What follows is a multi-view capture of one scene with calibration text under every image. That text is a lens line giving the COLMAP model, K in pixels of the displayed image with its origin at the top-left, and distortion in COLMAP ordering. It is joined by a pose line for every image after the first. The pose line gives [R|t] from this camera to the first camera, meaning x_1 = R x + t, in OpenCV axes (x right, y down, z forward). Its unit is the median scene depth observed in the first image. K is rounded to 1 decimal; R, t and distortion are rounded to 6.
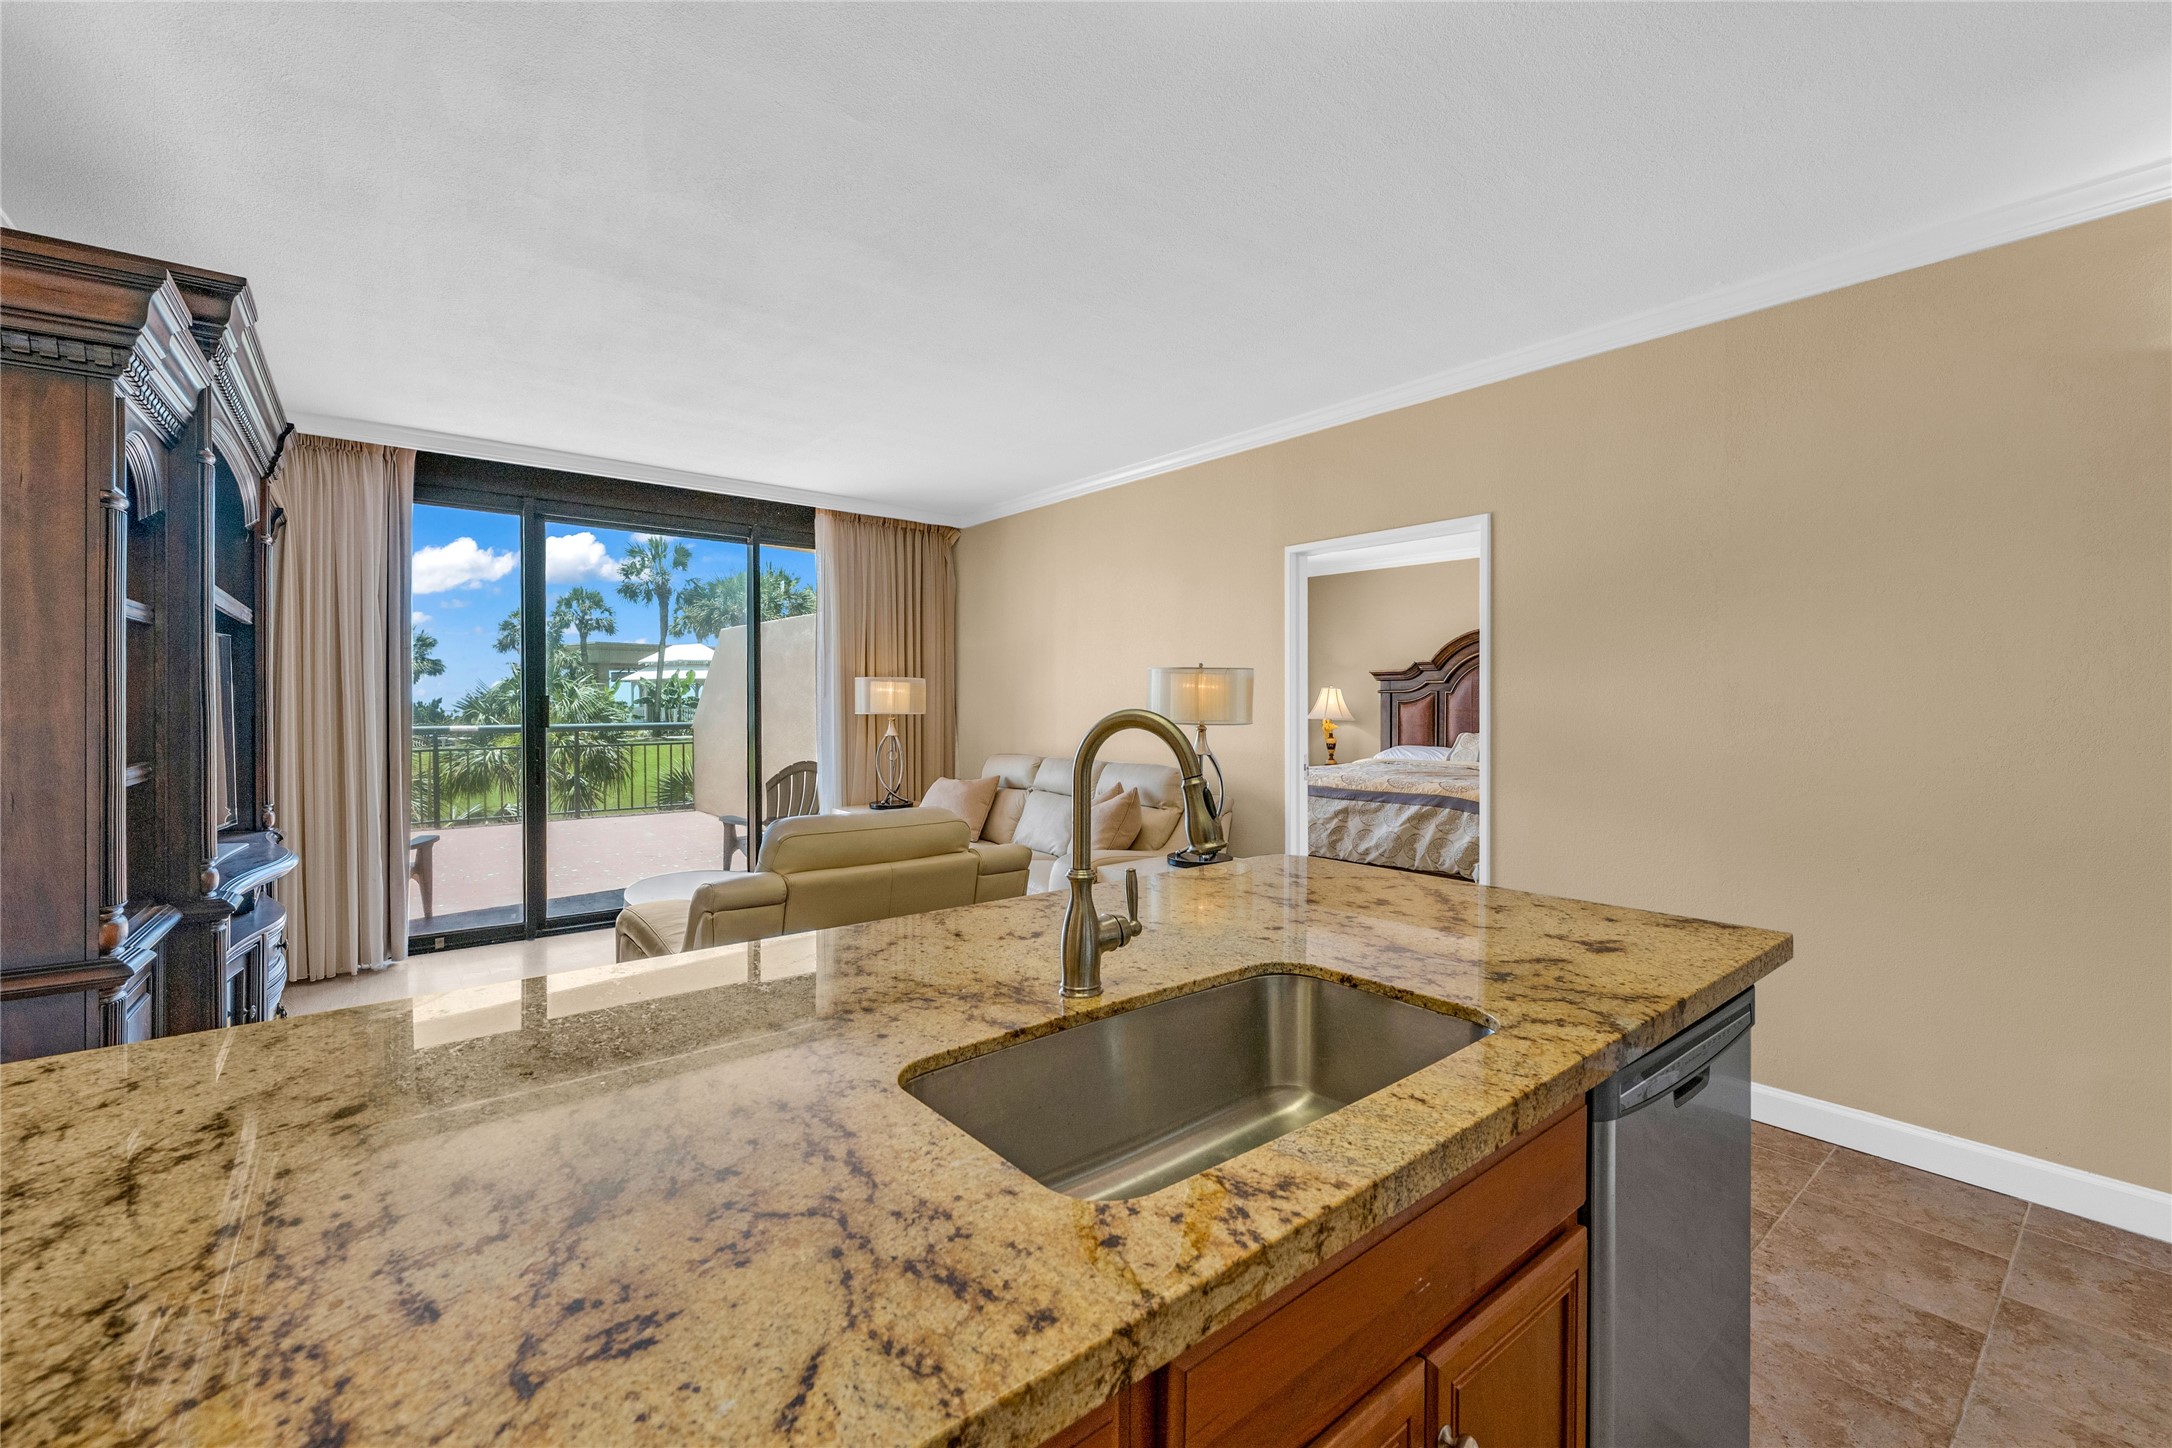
lens RADIAL K [[860.8, 0, 1130.7], [0, 860.8, 698.8], [0, 0, 1]] dist [0.023360, 0.000065]
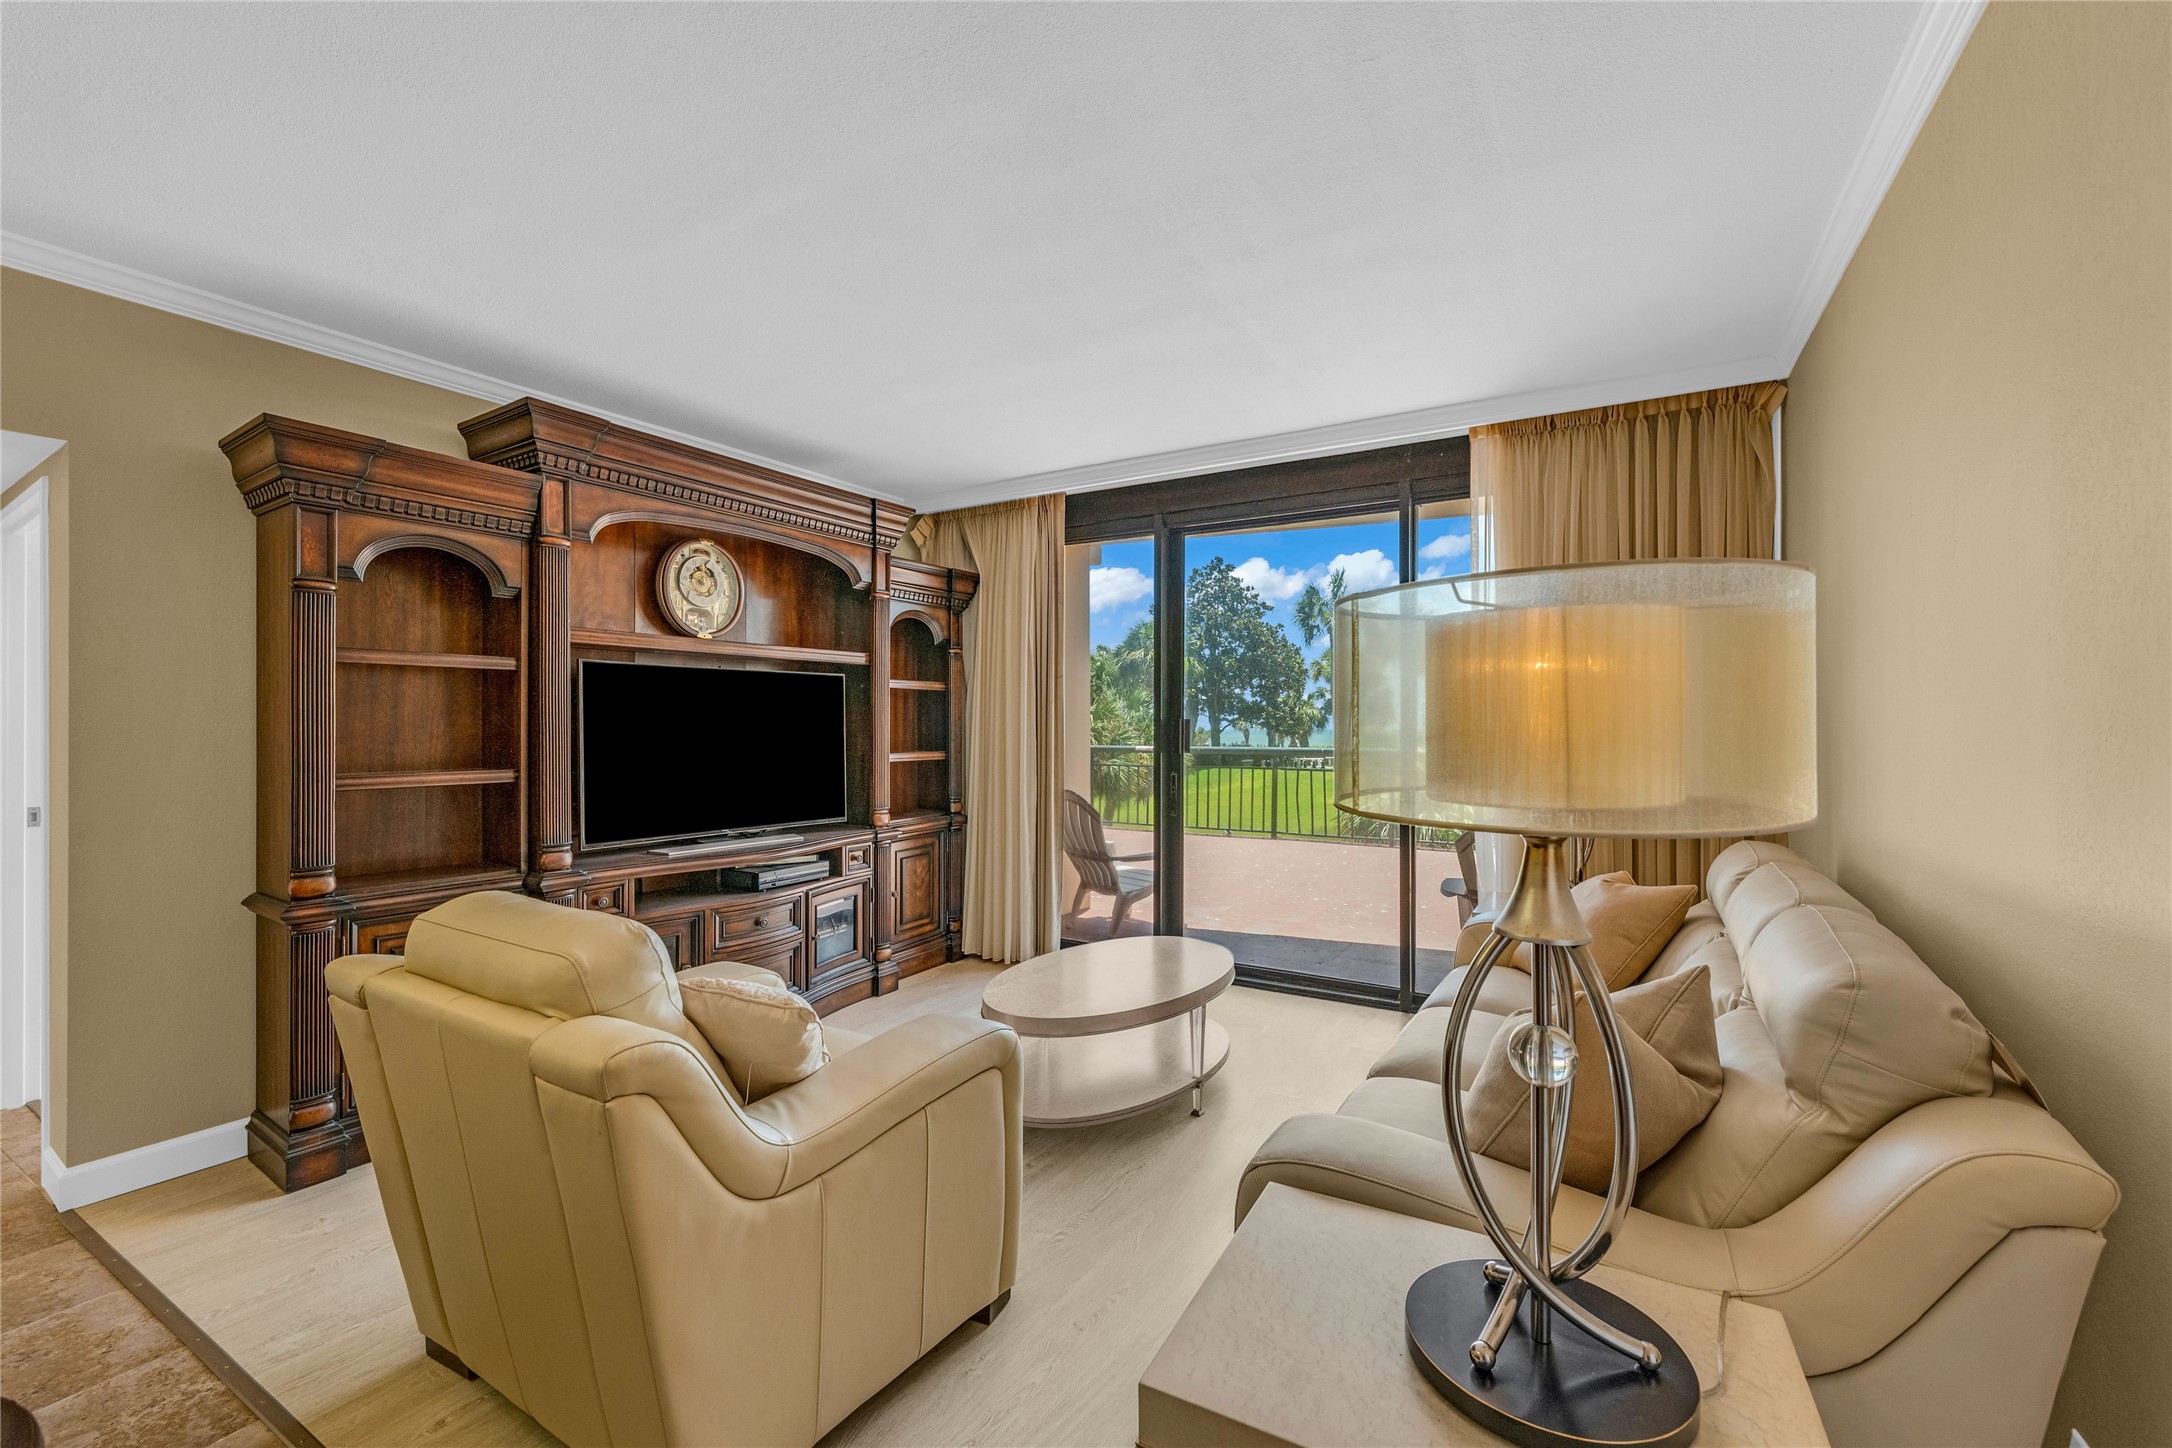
lens RADIAL K [[855.8, 0, 1086.0], [0, 855.8, 724.0], [0, 0, 1]] dist [-0.002780, -0.000346]
pose [[0.329590, 0.001118, -0.944123, 0.163428], [0.000878, 0.999999, 0.001490, 0.000496], [0.944124, -0.001320, 0.329589, 0.562658]]
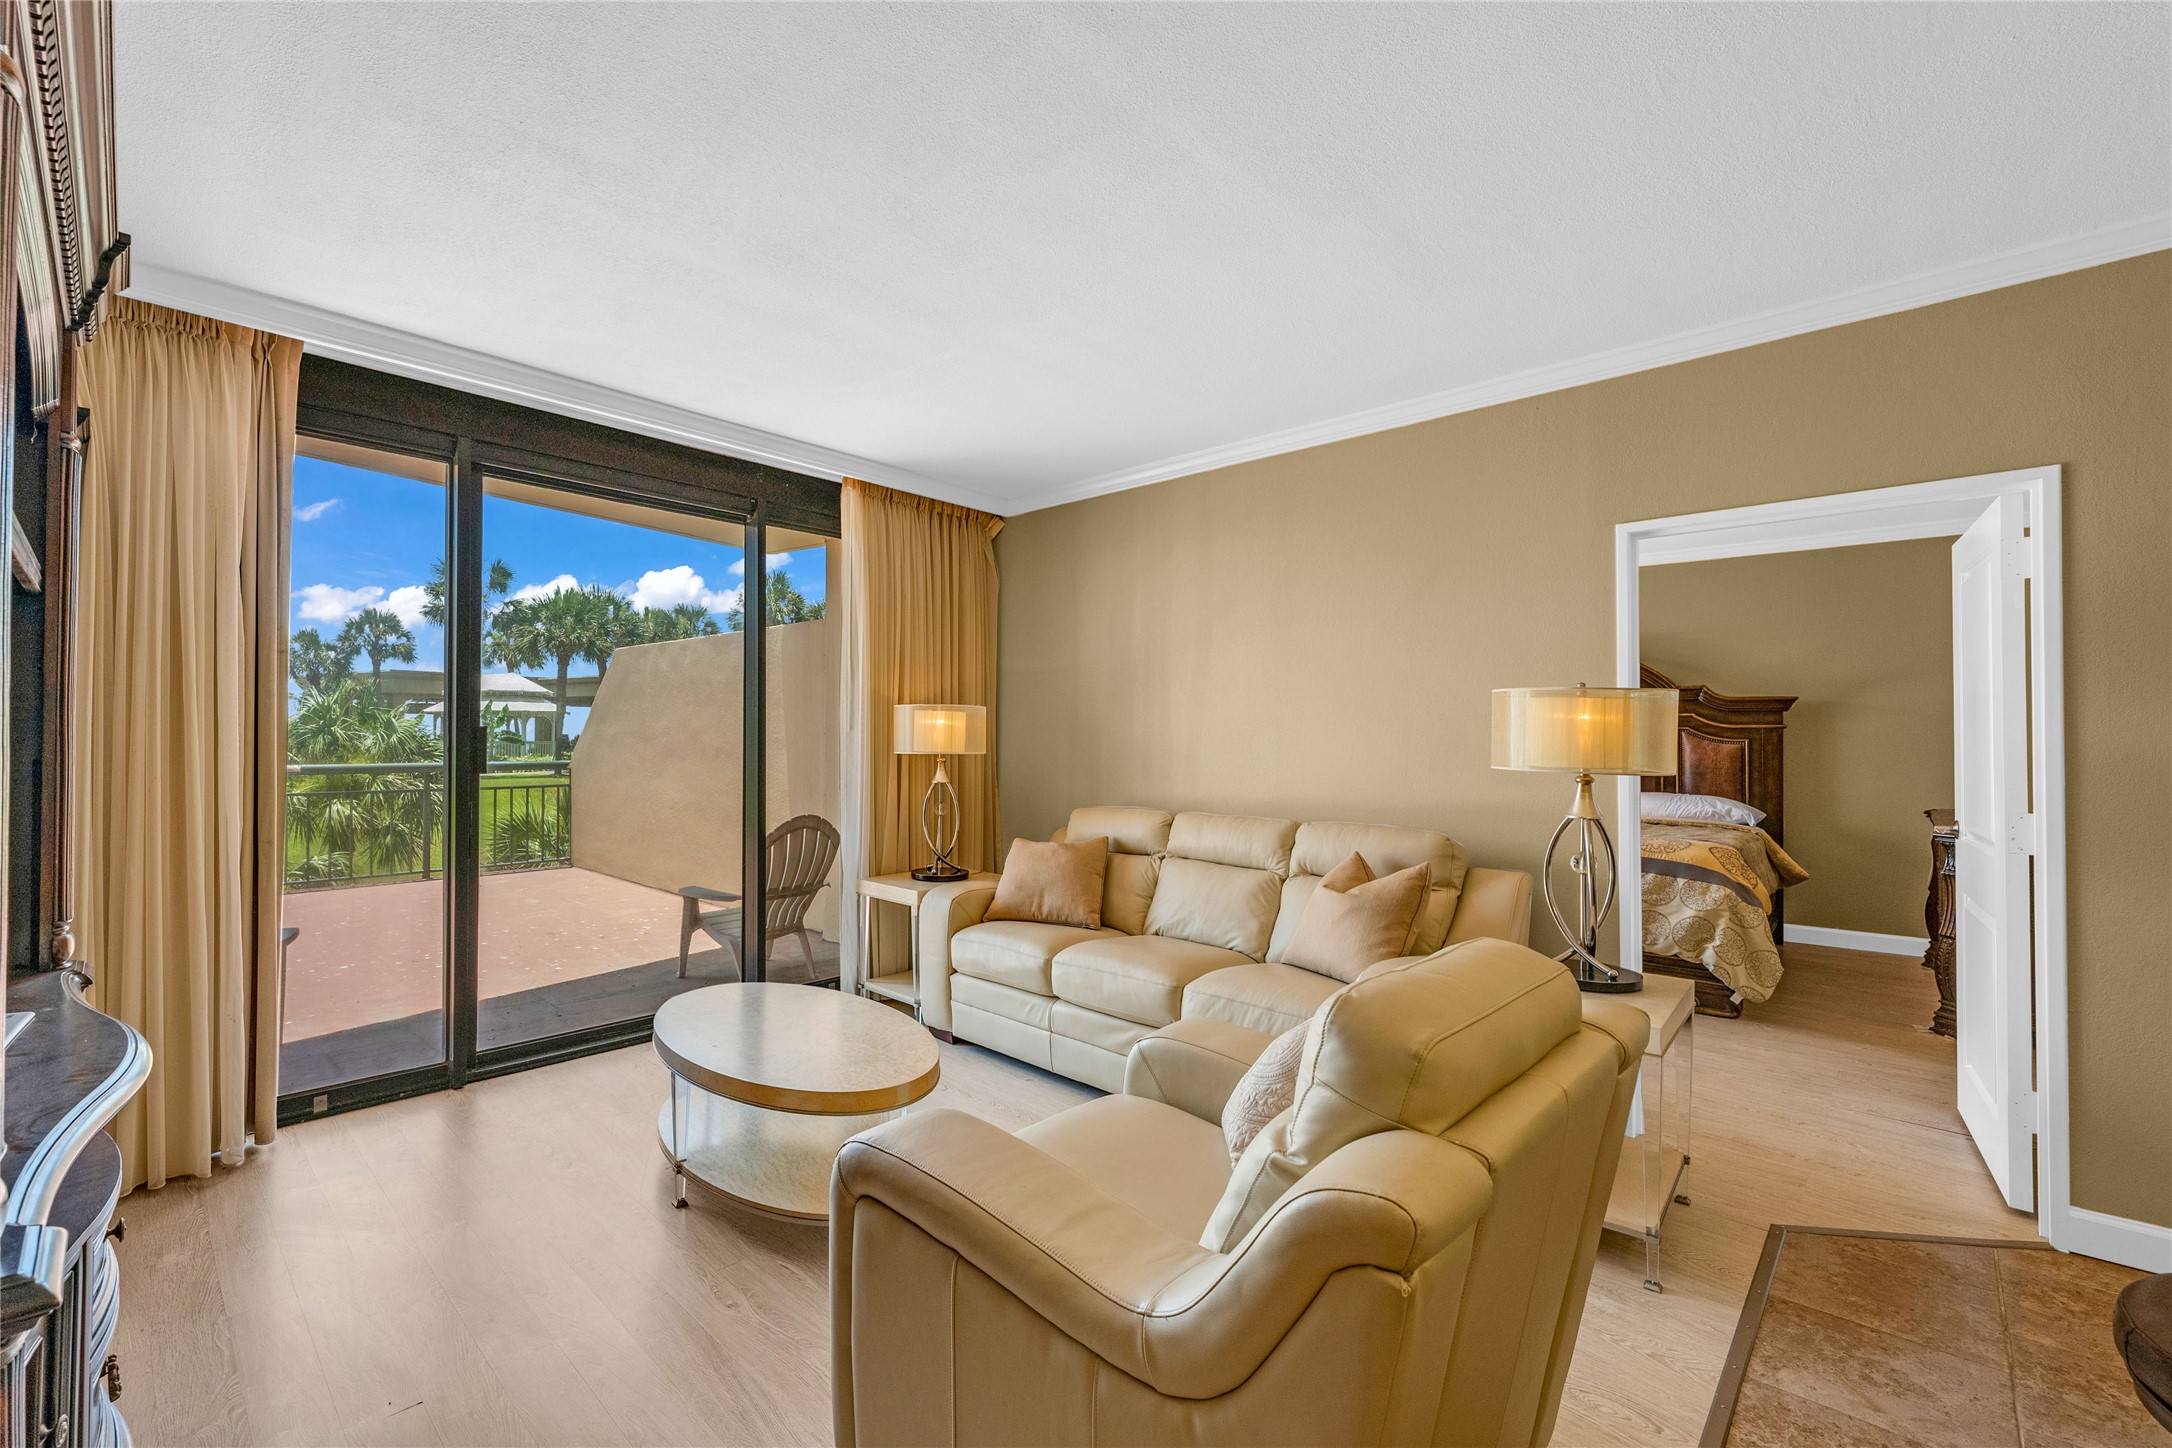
lens RADIAL K [[883.2, 0, 1086.0], [0, 883.2, 724.0], [0, 0, 1]] dist [0.000388, -0.000368]
pose [[0.993544, 0.003467, 0.113392, -0.263215], [-0.002225, 0.999936, -0.011079, -0.000044], [-0.113424, 0.010755, 0.993489, 0.243450]]
